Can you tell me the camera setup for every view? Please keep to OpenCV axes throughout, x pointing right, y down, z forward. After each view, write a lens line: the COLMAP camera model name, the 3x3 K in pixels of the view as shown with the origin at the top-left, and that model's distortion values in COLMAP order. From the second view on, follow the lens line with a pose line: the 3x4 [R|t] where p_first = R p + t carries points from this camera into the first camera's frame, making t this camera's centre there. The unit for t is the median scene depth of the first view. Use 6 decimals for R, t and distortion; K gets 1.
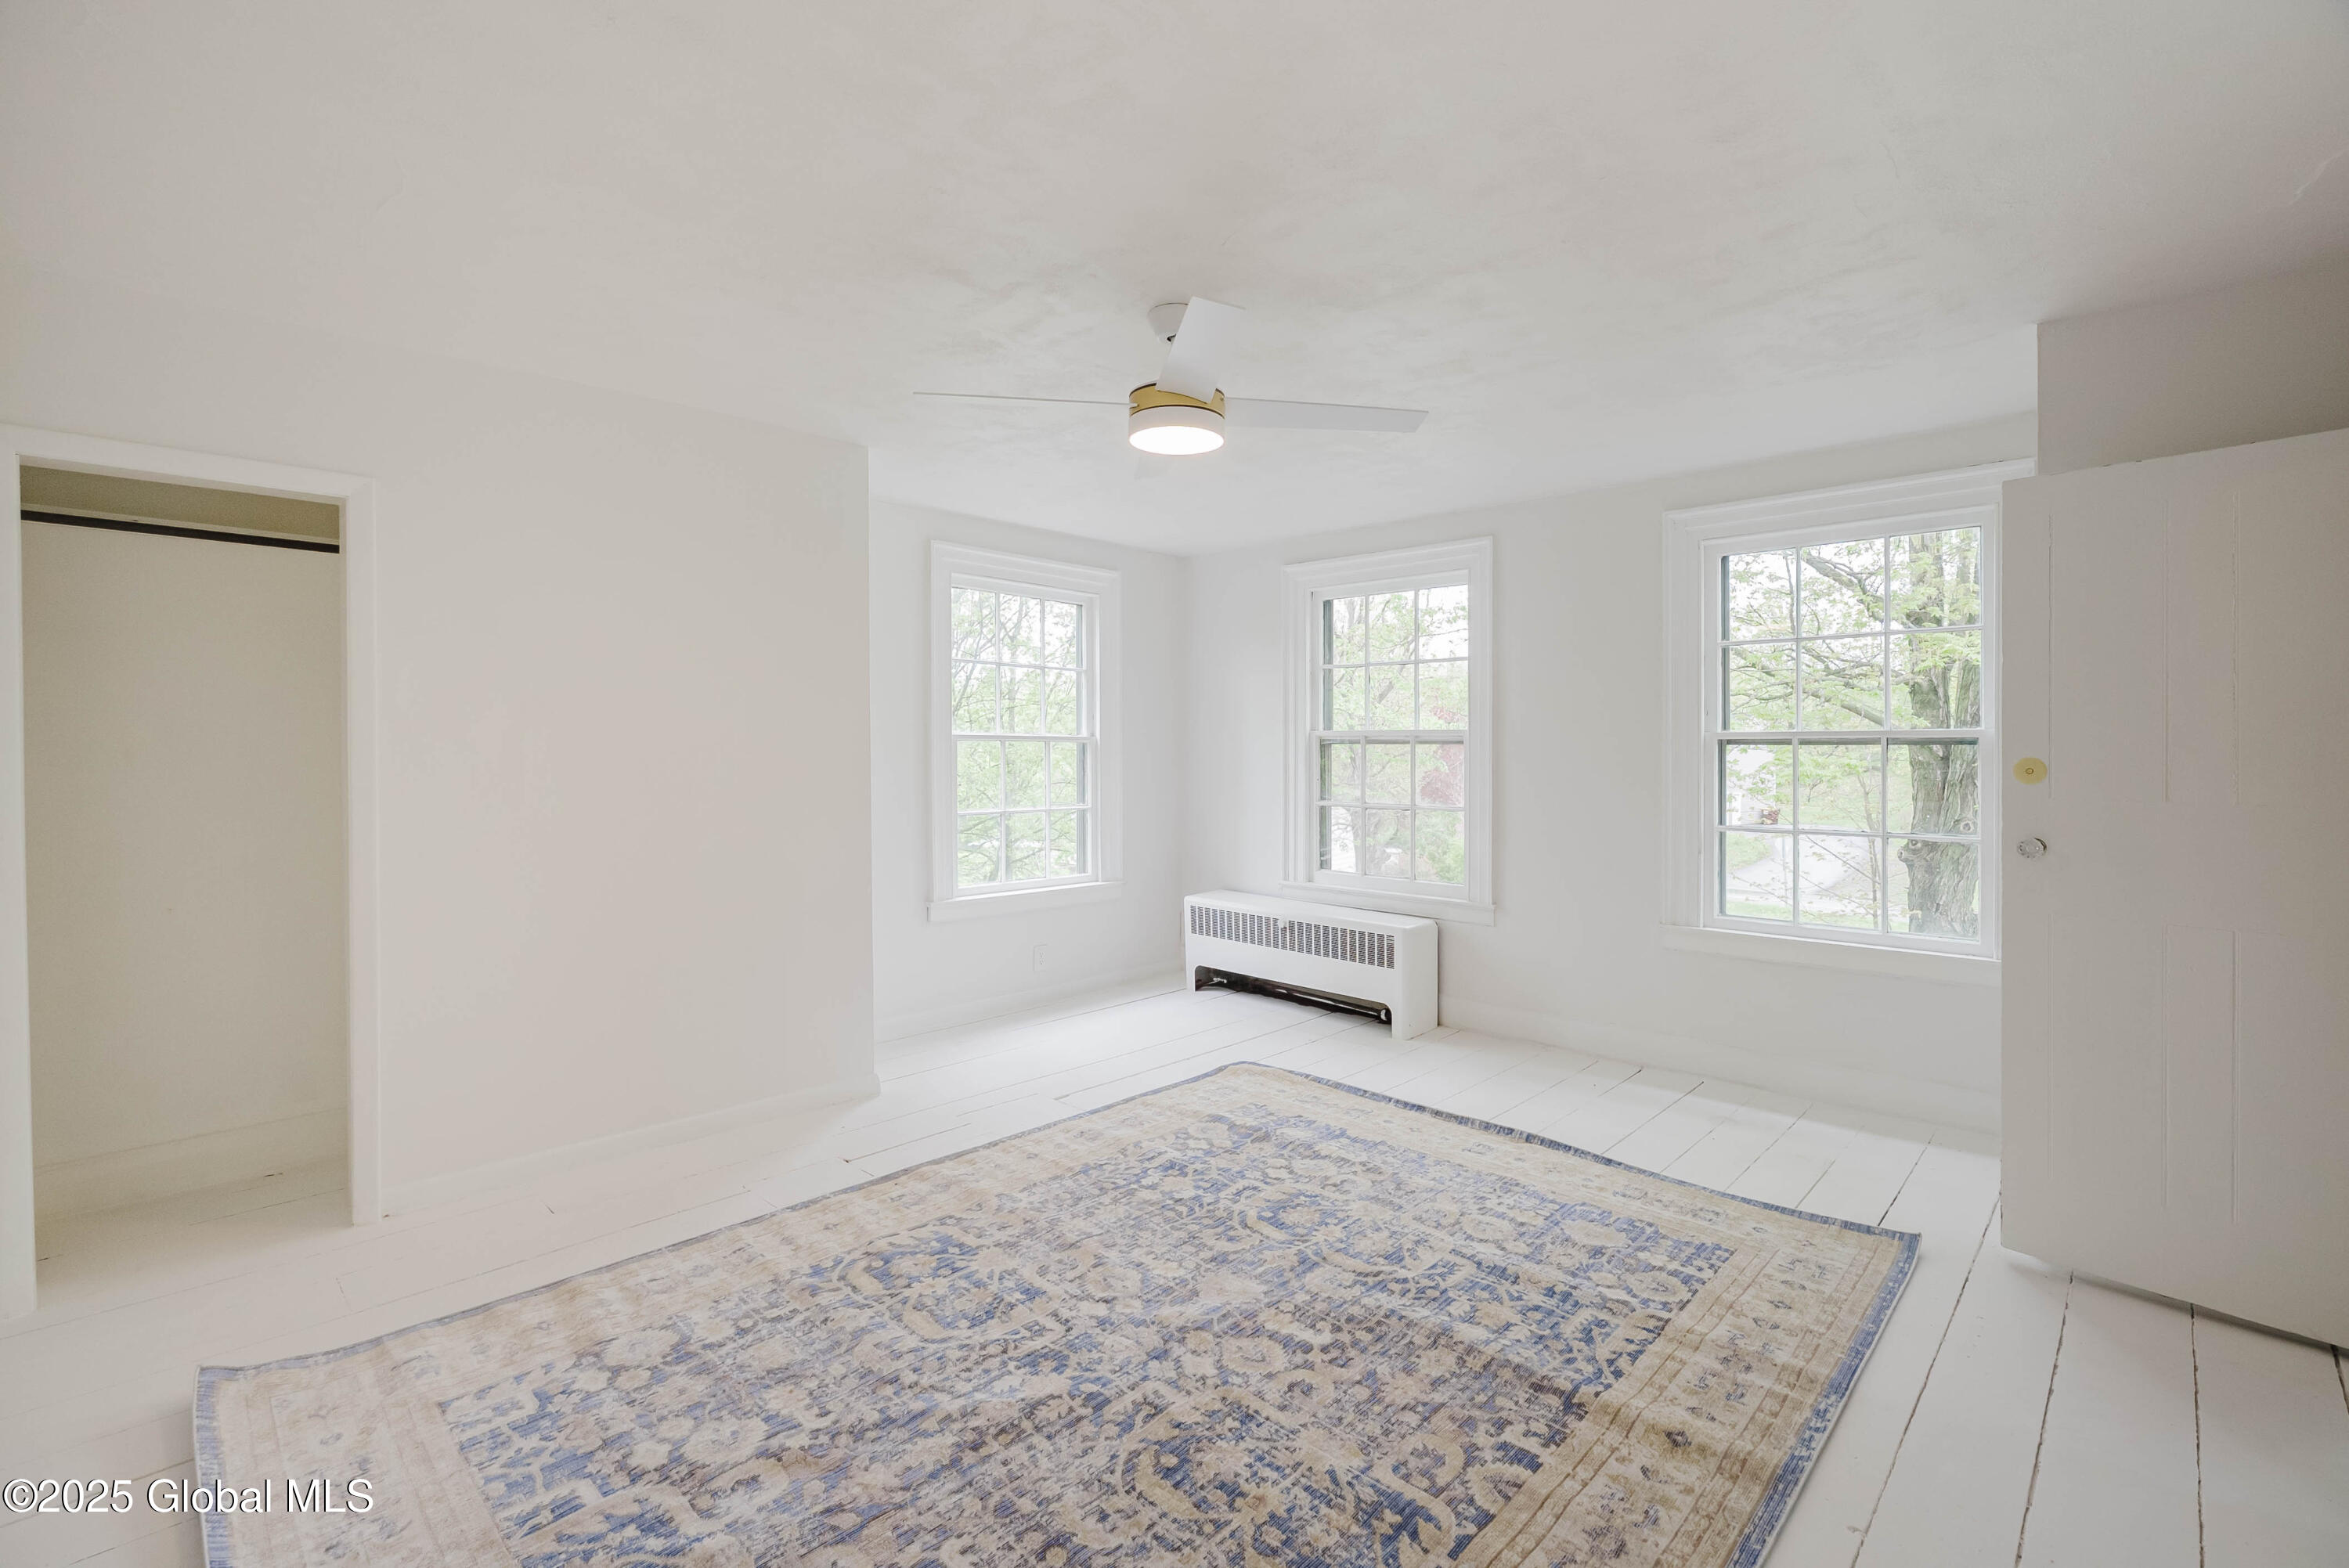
lens RADIAL K [[1076.8, 0, 1174.8], [0, 1076.8, 766.9], [0, 0, 1]] dist [0.003196, 0.000775]
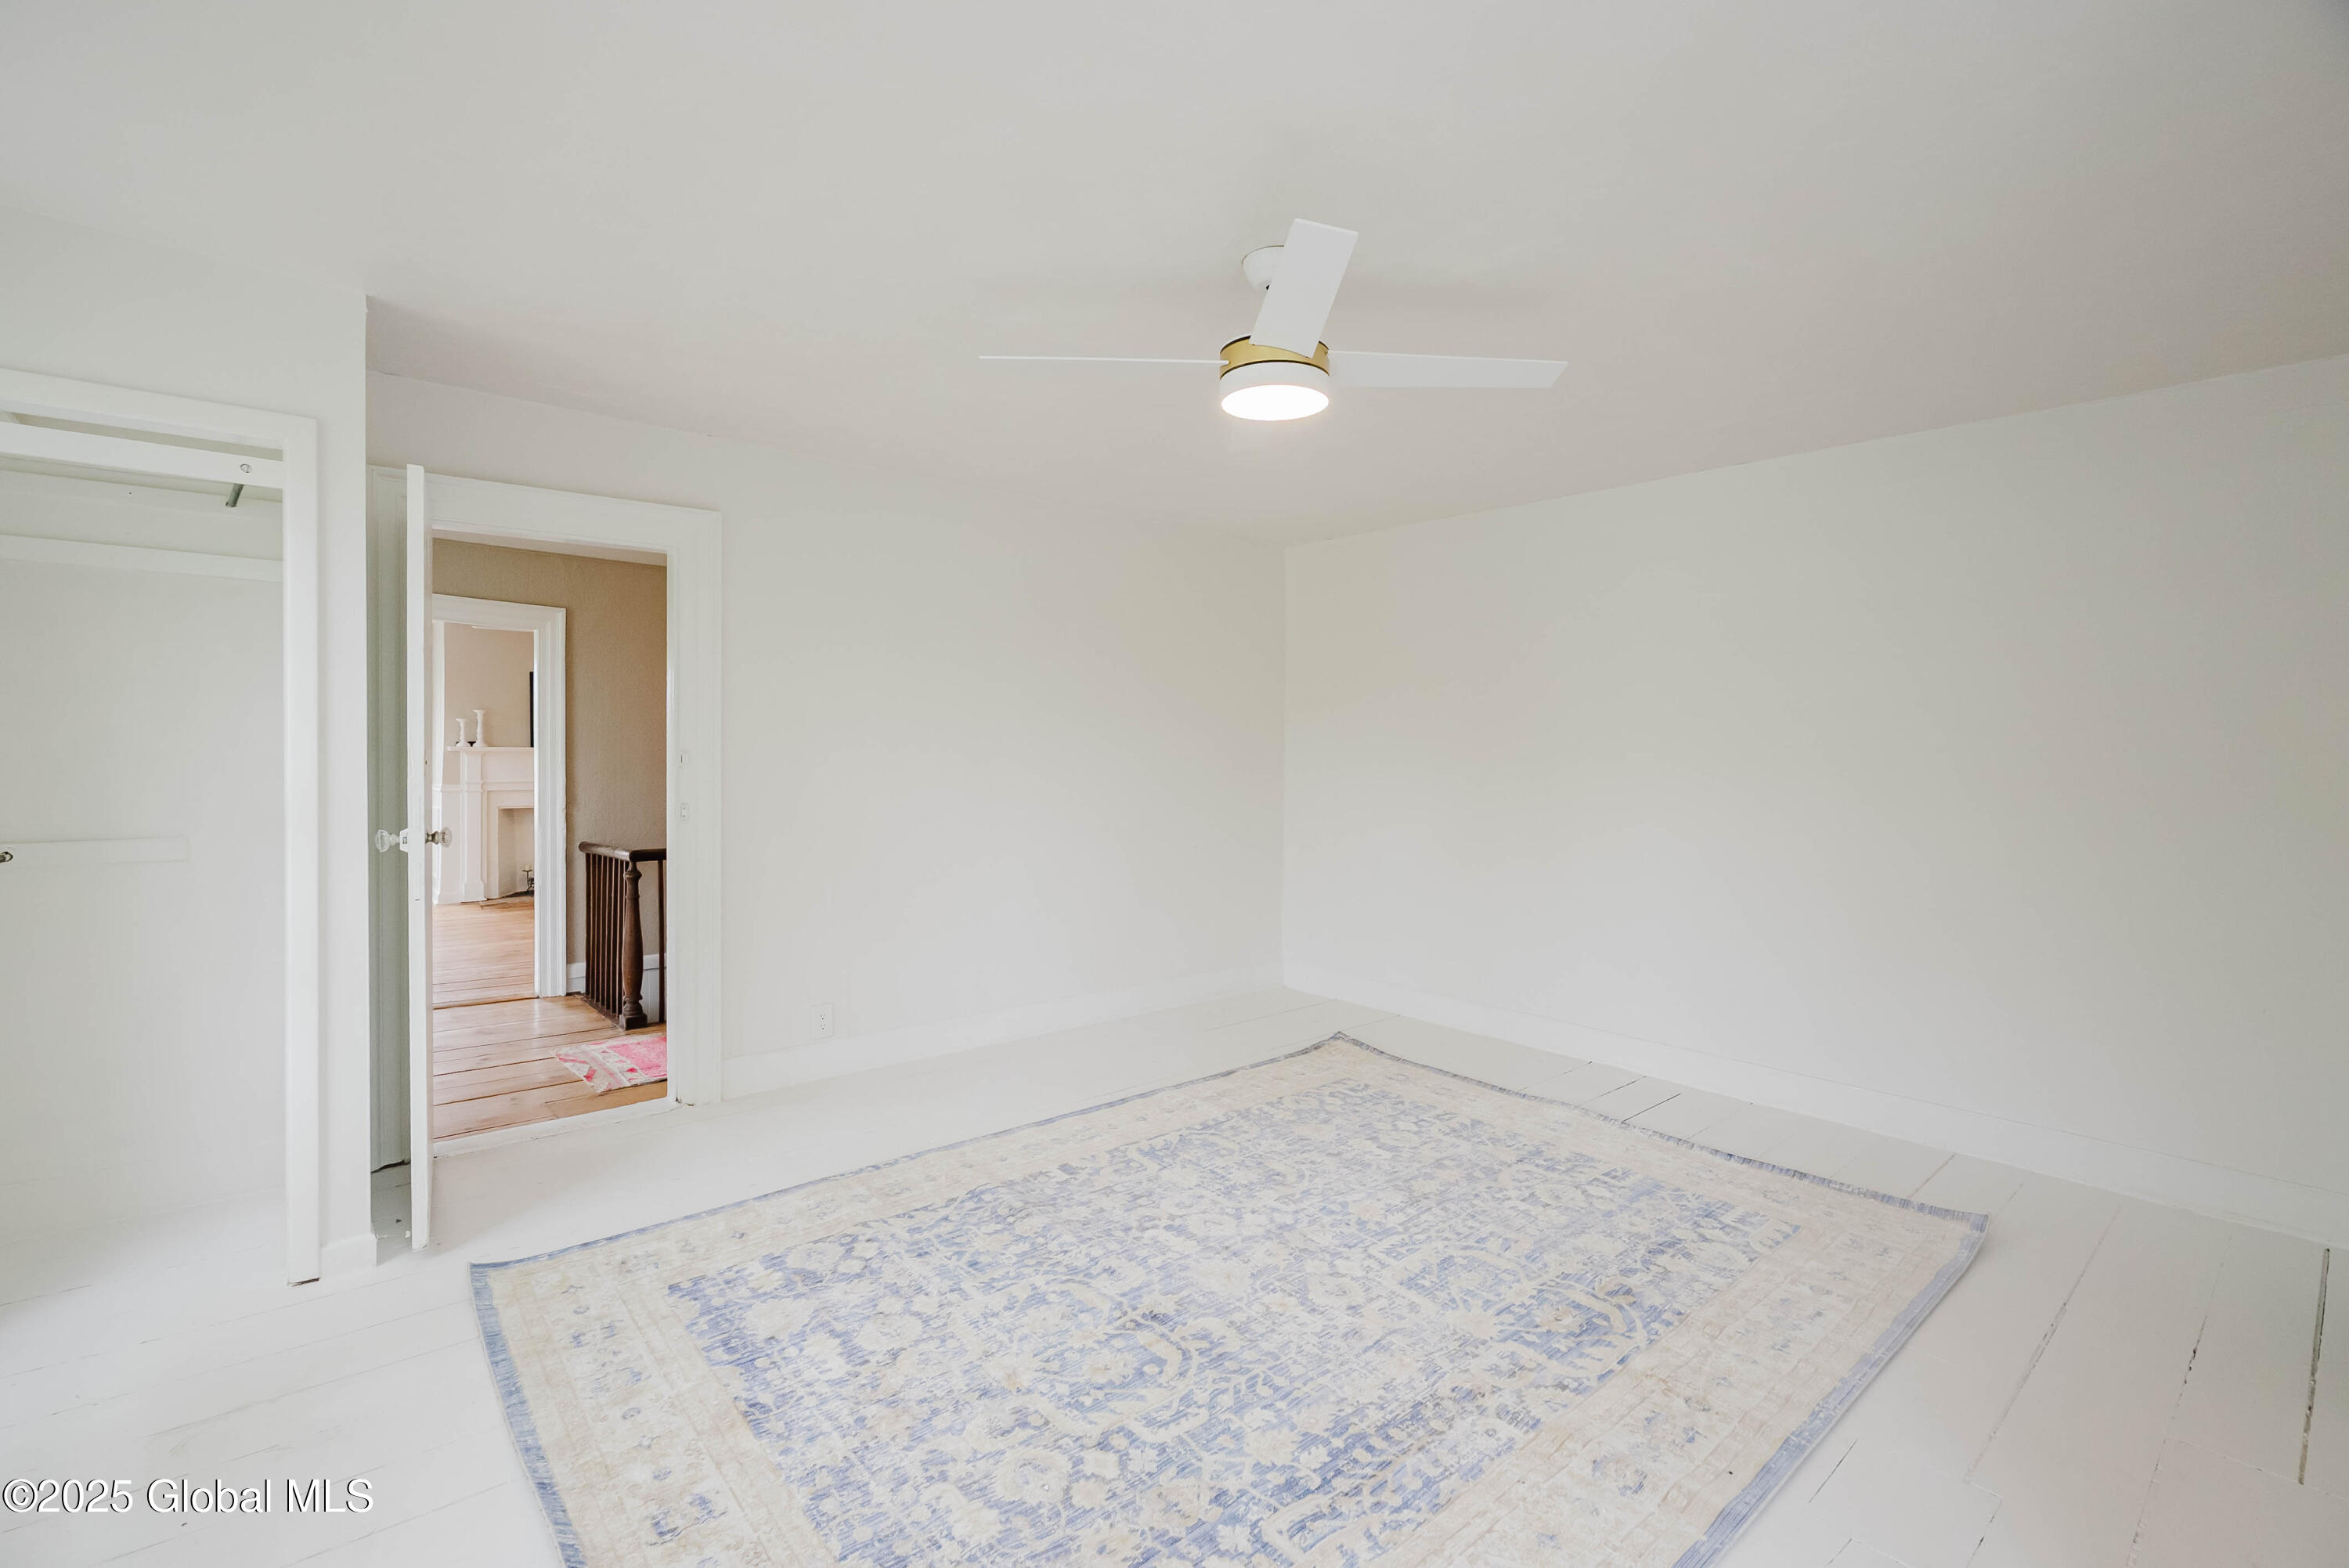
lens RADIAL K [[1076.8, 0, 1174.2], [0, 1076.8, 775.5], [0, 0, 1]] dist [0.003196, 0.000775]
pose [[-0.995553, -0.017630, 0.092539, 0.008422], [-0.013609, 0.998943, 0.043905, -0.041835], [-0.093216, 0.042451, -0.994741, 2.150187]]
